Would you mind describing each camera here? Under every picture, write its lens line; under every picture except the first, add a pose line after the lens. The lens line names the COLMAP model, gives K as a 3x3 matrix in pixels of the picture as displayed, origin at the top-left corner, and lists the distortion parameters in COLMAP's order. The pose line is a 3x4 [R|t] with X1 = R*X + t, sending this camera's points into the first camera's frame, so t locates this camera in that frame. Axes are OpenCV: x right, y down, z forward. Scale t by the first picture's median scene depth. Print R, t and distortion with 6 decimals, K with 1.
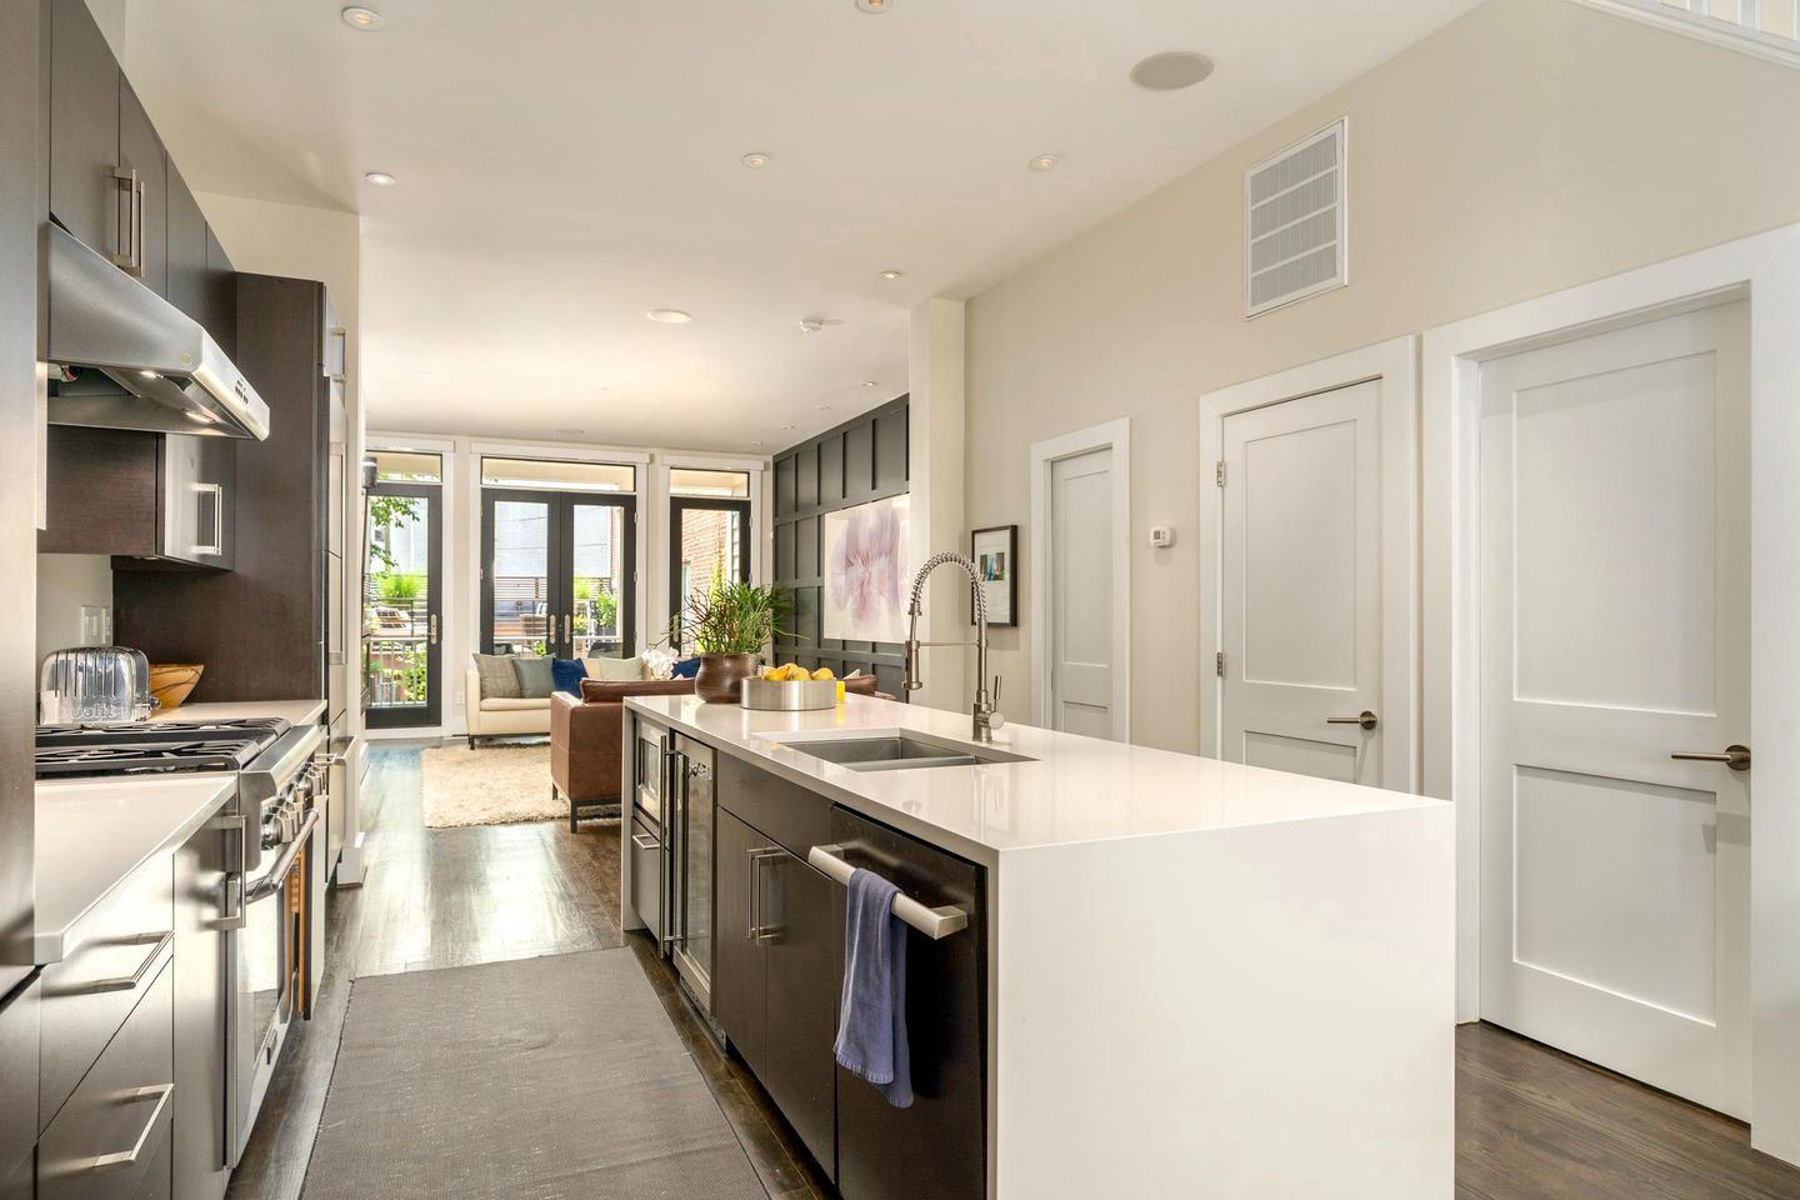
lens RADIAL K [[1064.4, 0, 900.0], [0, 1064.4, 600.0], [0, 0, 1]] dist [-0.002764, 0.000695]
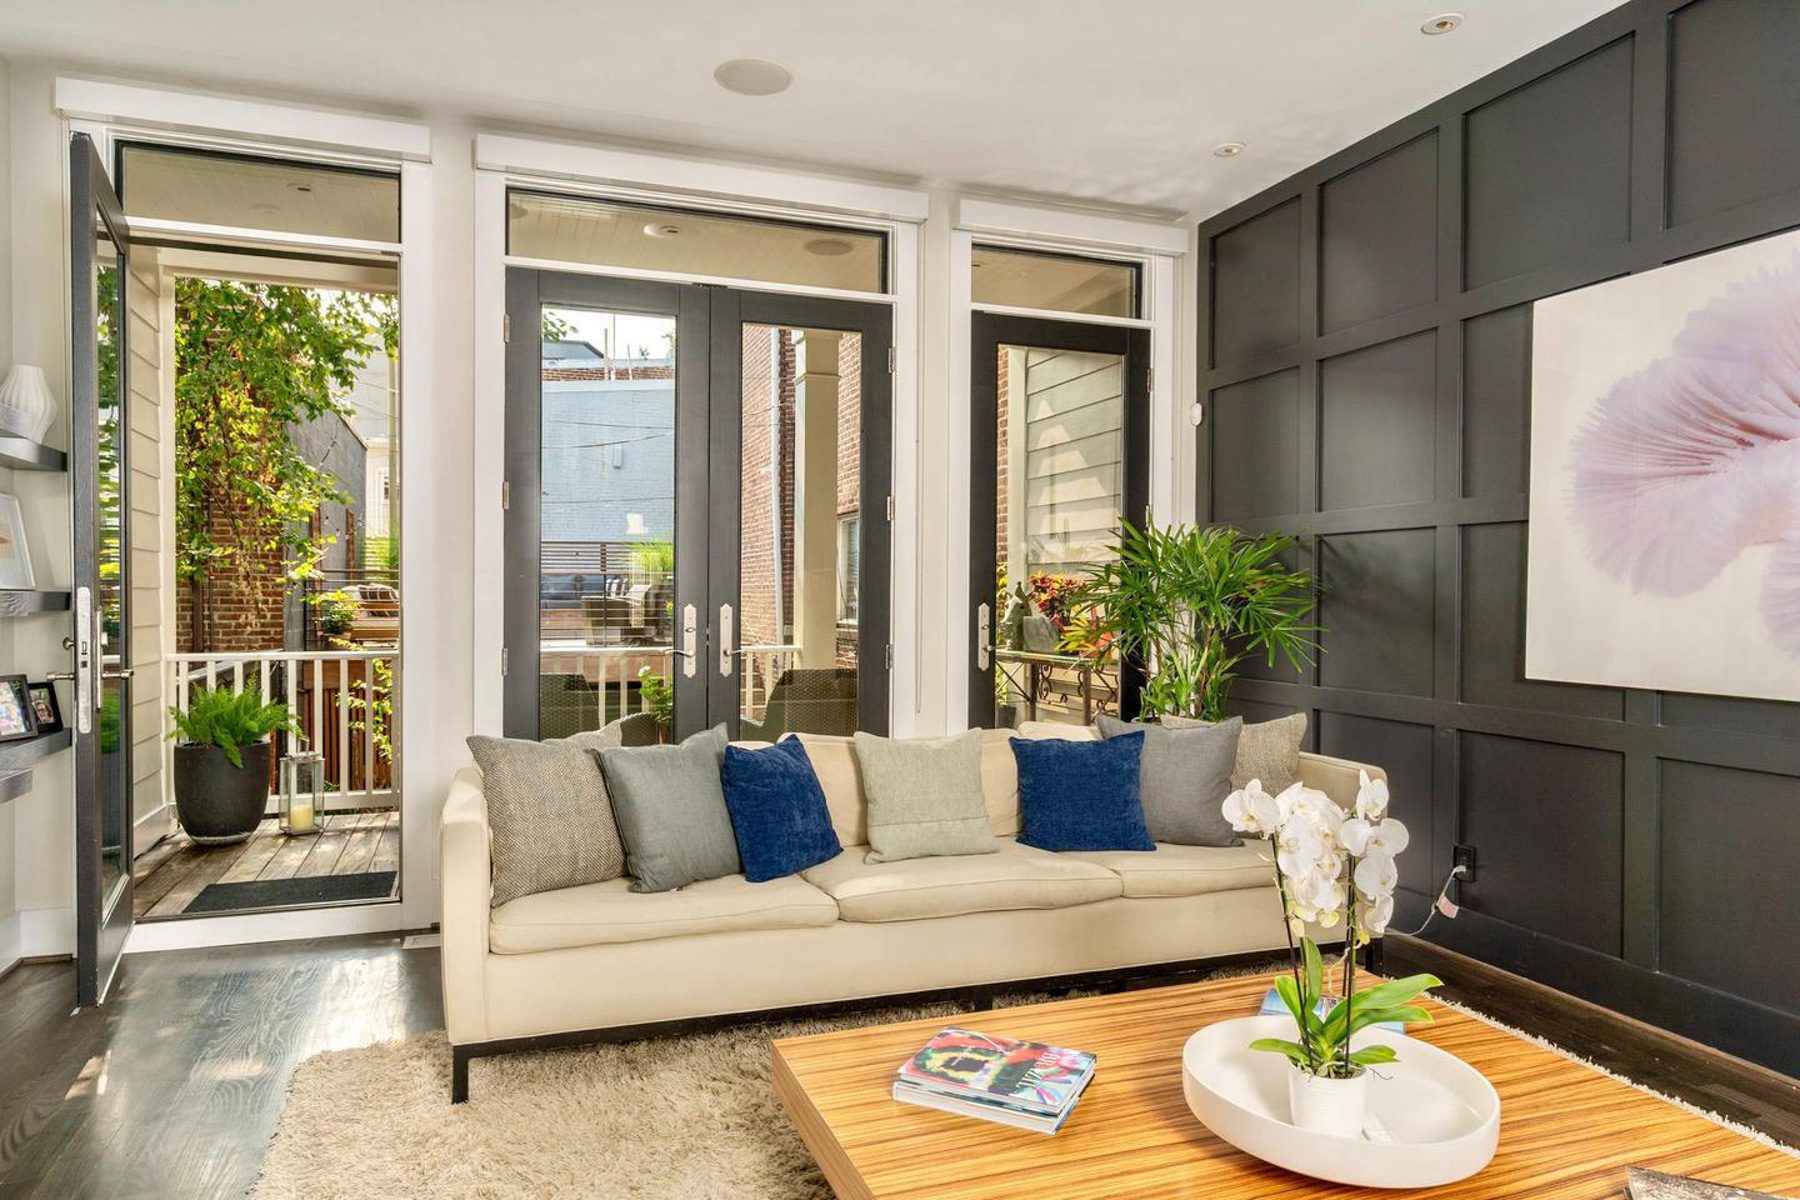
lens RADIAL K [[1049.8, 0, 900.0], [0, 1049.8, 600.0], [0, 0, 1]] dist [-0.001172, -0.000468]
pose [[0.999265, 0.006479, -0.037790, -0.144707], [-0.005803, 0.999822, 0.017968, 0.003358], [0.037900, -0.017735, 0.999124, 0.381234]]
